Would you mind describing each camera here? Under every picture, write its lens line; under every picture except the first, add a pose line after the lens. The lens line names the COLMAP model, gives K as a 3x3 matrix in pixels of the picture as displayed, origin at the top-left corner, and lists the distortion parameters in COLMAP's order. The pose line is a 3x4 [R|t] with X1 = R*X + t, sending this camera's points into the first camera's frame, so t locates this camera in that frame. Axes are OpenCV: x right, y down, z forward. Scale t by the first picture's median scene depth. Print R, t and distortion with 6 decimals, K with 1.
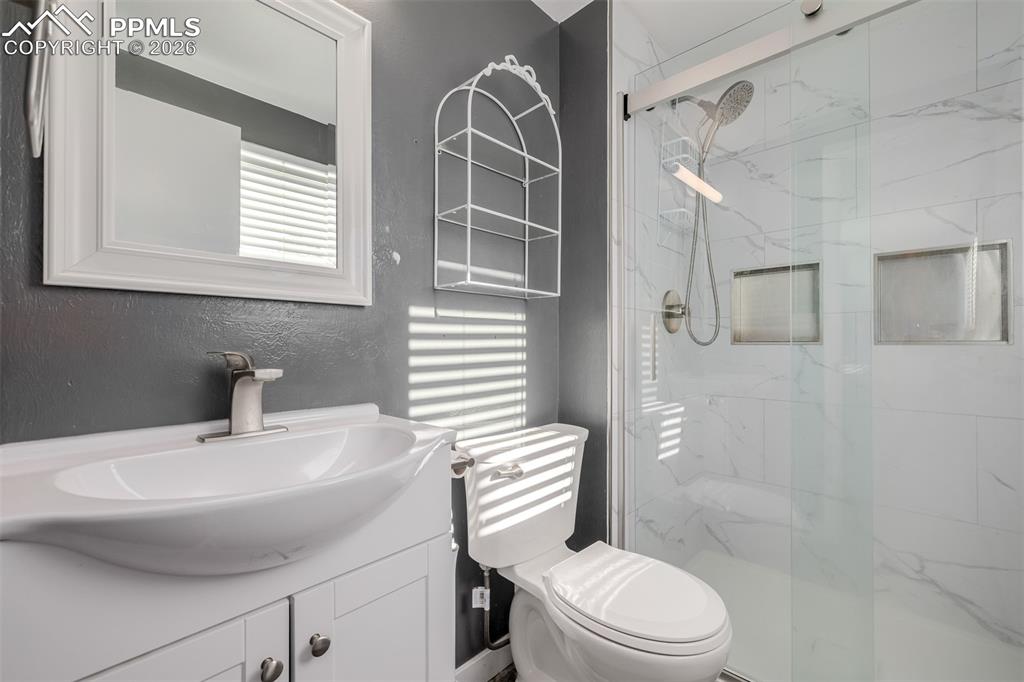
lens RADIAL K [[434.7, 0, 508.0], [0, 434.7, 341.4], [0, 0, 1]] dist [0.001635, -0.000592]
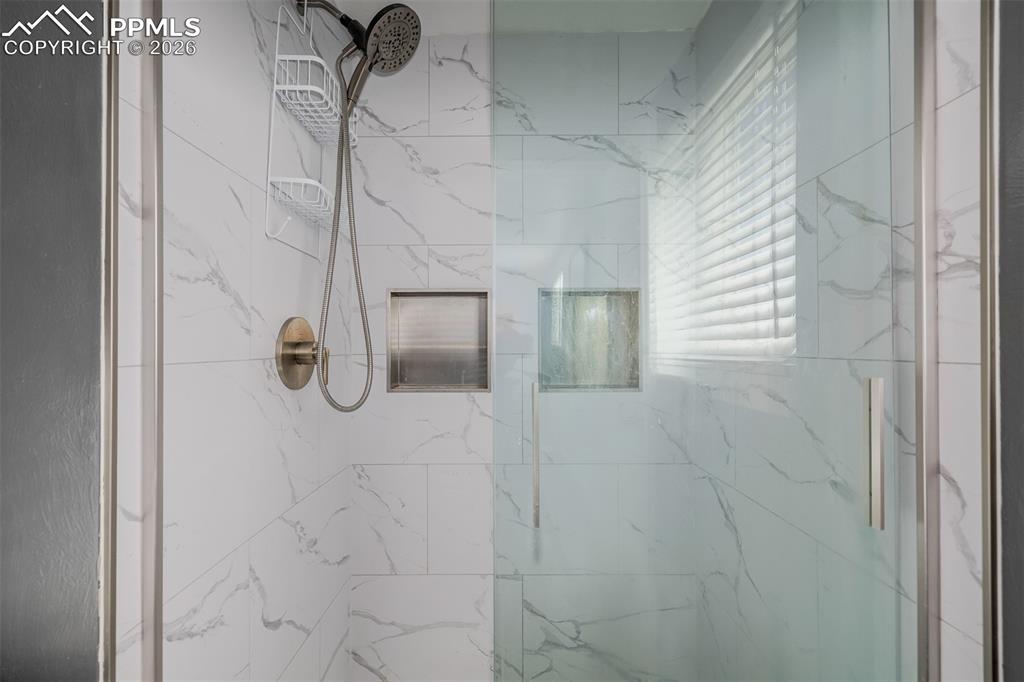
lens RADIAL K [[434.7, 0, 509.5], [0, 434.7, 342.5], [0, 0, 1]] dist [0.001635, -0.000592]
pose [[0.725586, 0.002689, 0.688127, 0.187143], [-0.002116, 0.999996, -0.001677, -0.085582], [-0.688129, -0.000239, 0.725589, 0.385339]]
